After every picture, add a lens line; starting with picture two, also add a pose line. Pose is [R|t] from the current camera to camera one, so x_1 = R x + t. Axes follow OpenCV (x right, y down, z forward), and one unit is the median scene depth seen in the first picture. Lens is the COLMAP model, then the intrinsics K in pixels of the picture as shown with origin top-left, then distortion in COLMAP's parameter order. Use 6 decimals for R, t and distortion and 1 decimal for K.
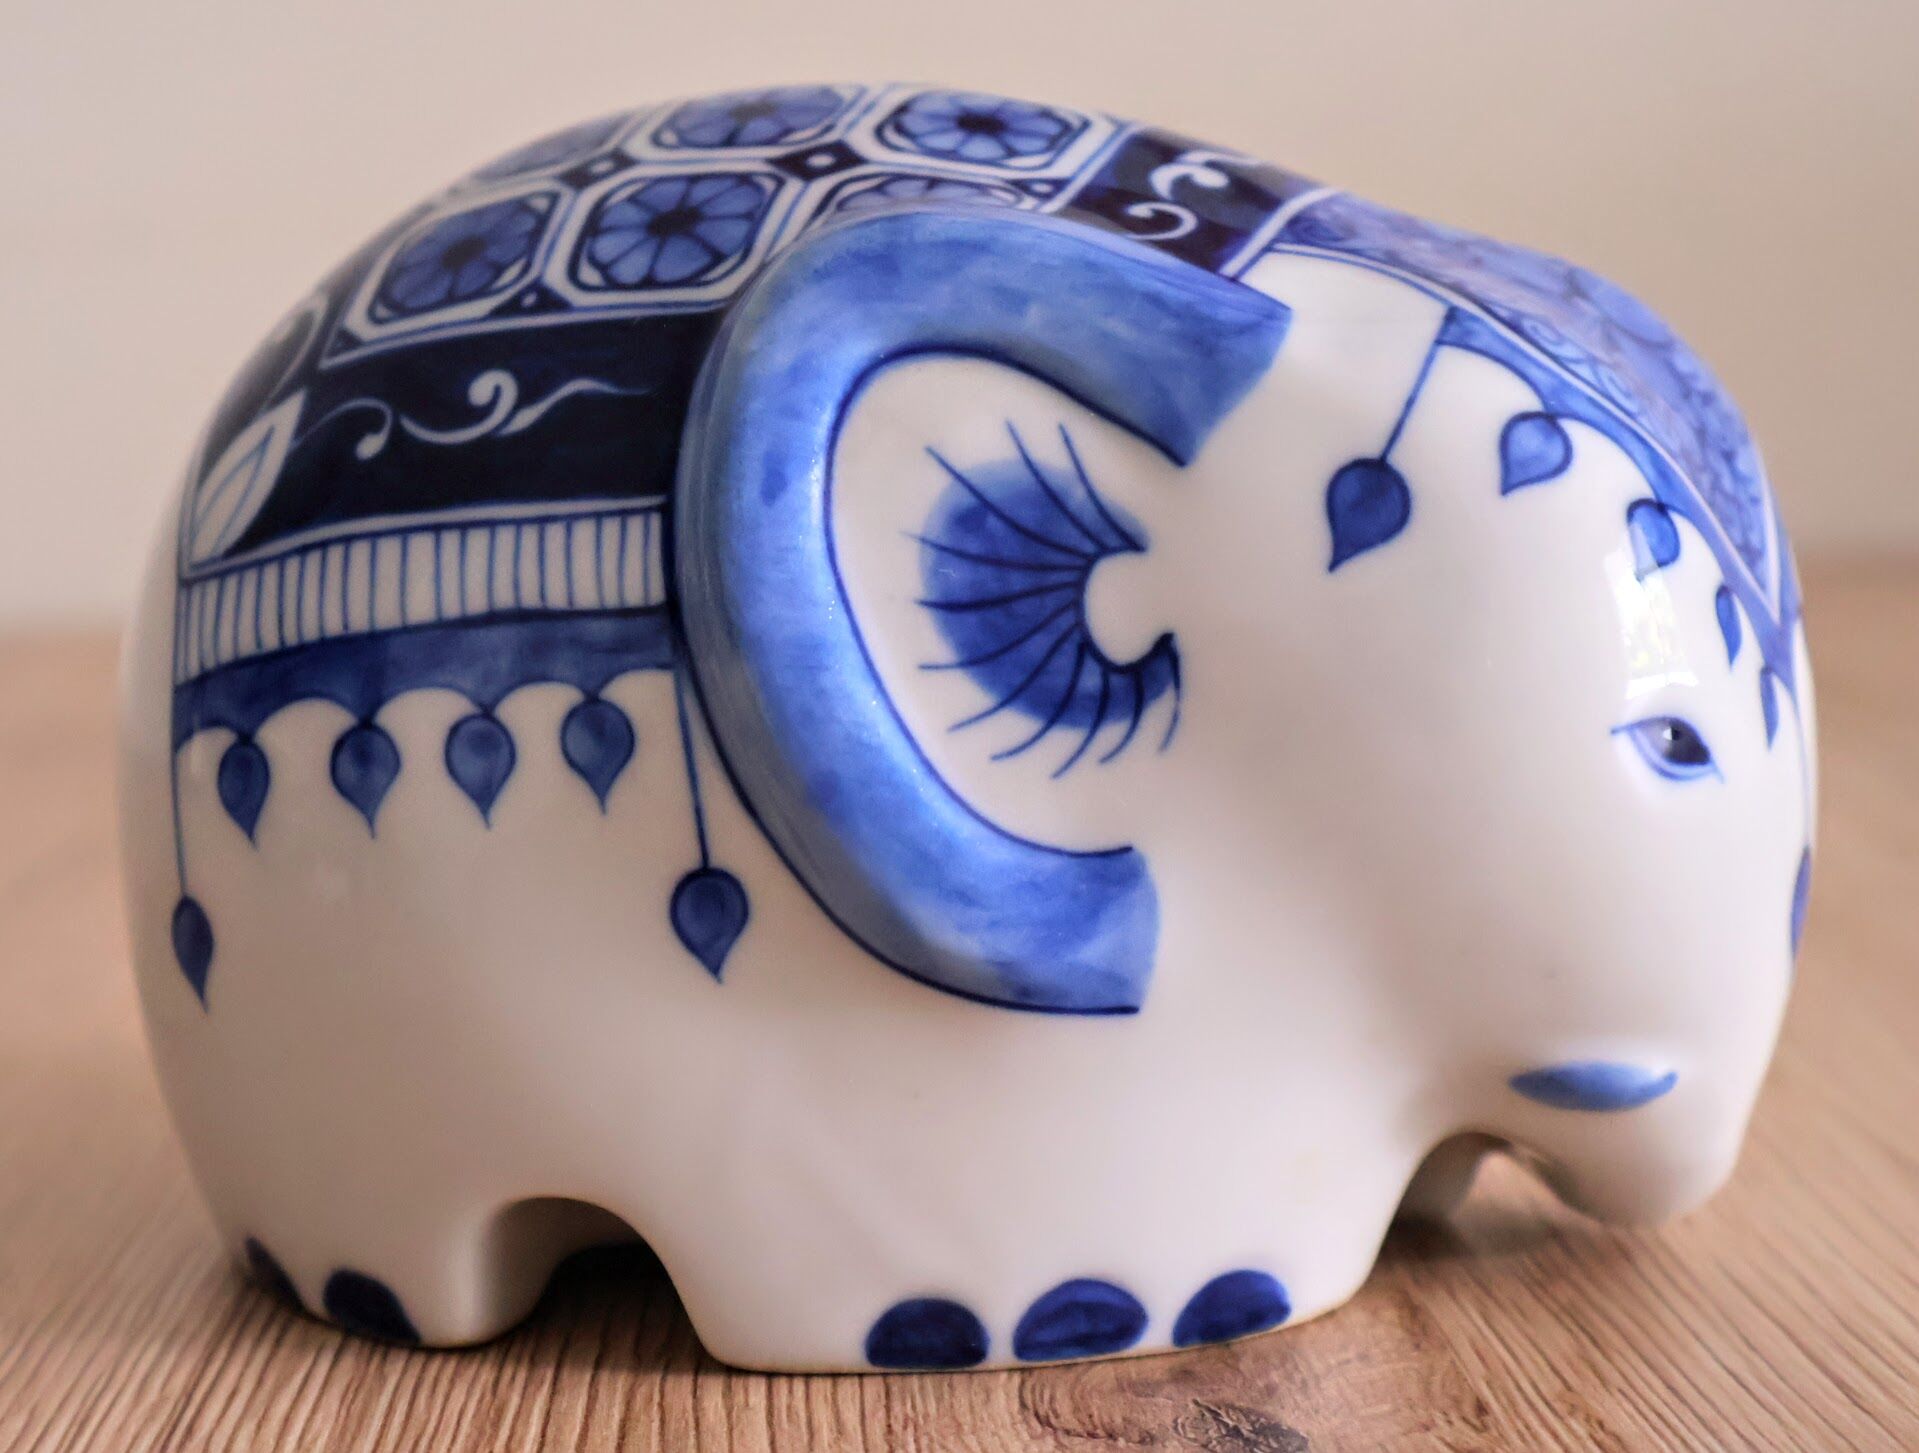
lens RADIAL K [[3810.2, 0, 747.9], [0, 3810.2, 729.4], [0, 0, 1]] dist [0.048789, -0.005582]
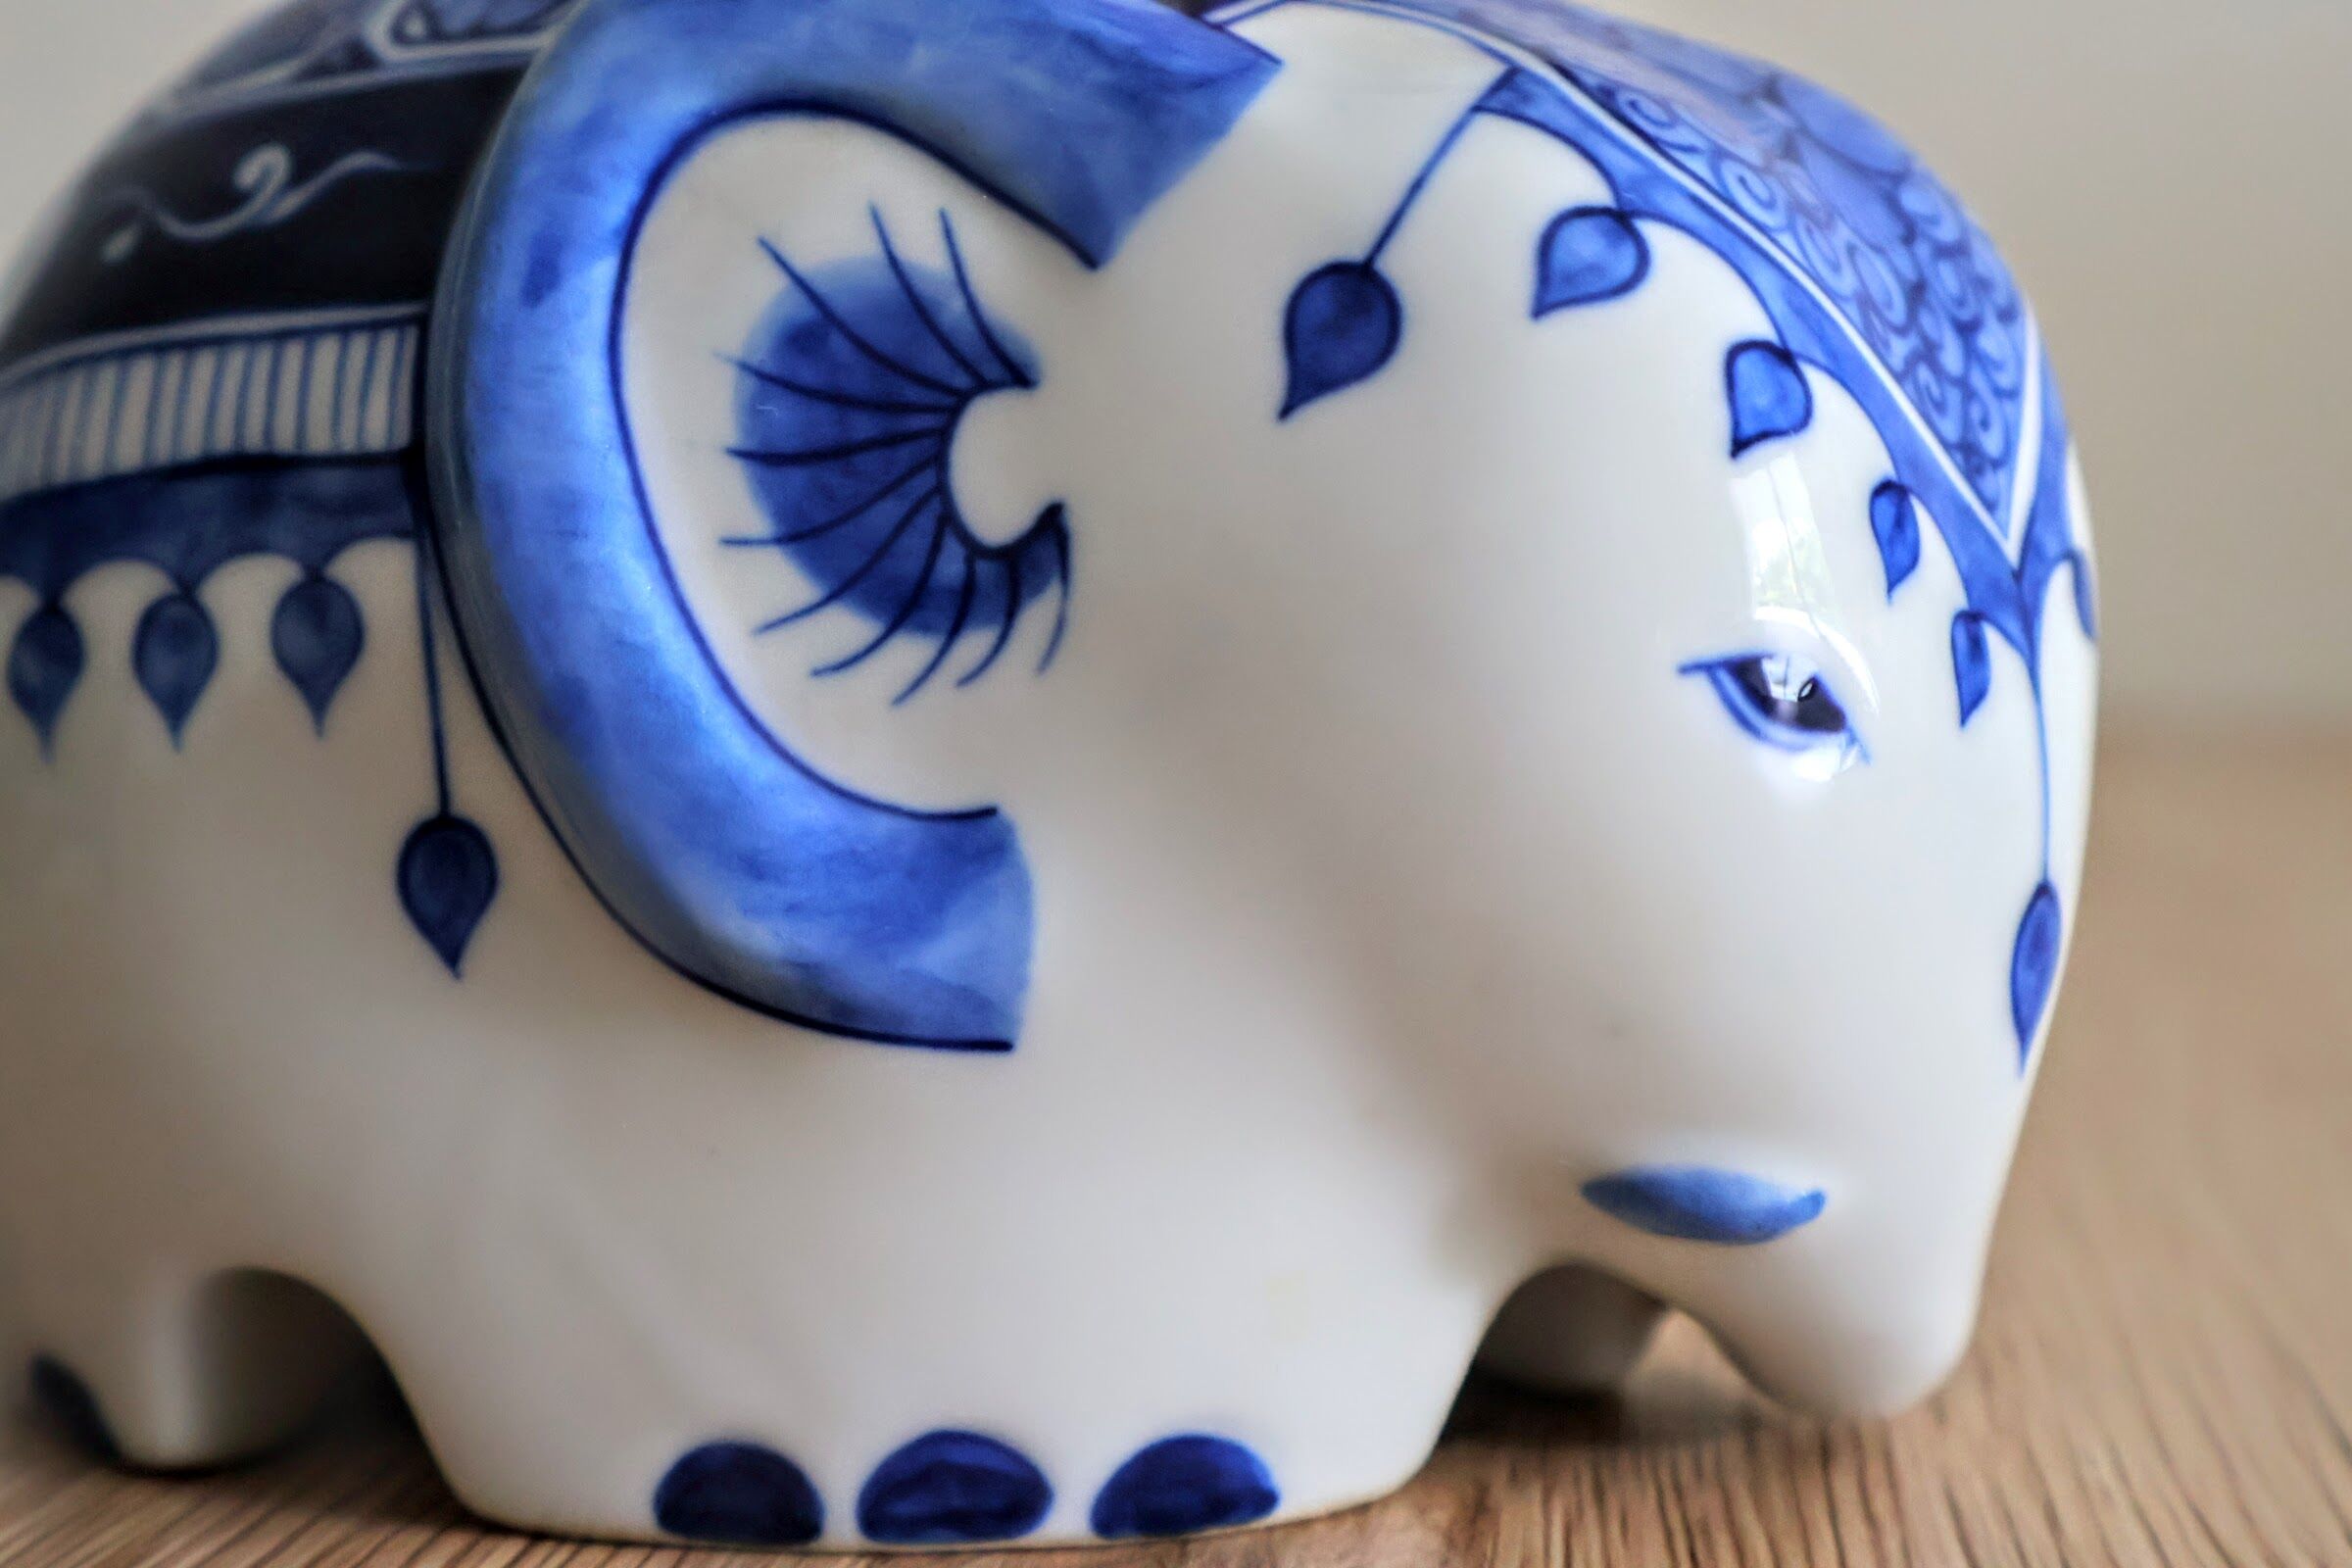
lens RADIAL K [[3760.3, 0, 1181.0], [0, 3760.3, 739.7], [0, 0, 1]] dist [0.029169, 0.021224]
pose [[0.991376, 0.048290, -0.121830, 0.215499], [-0.054257, 0.997460, -0.046145, 0.047769], [0.119293, 0.052357, 0.991478, 0.317102]]
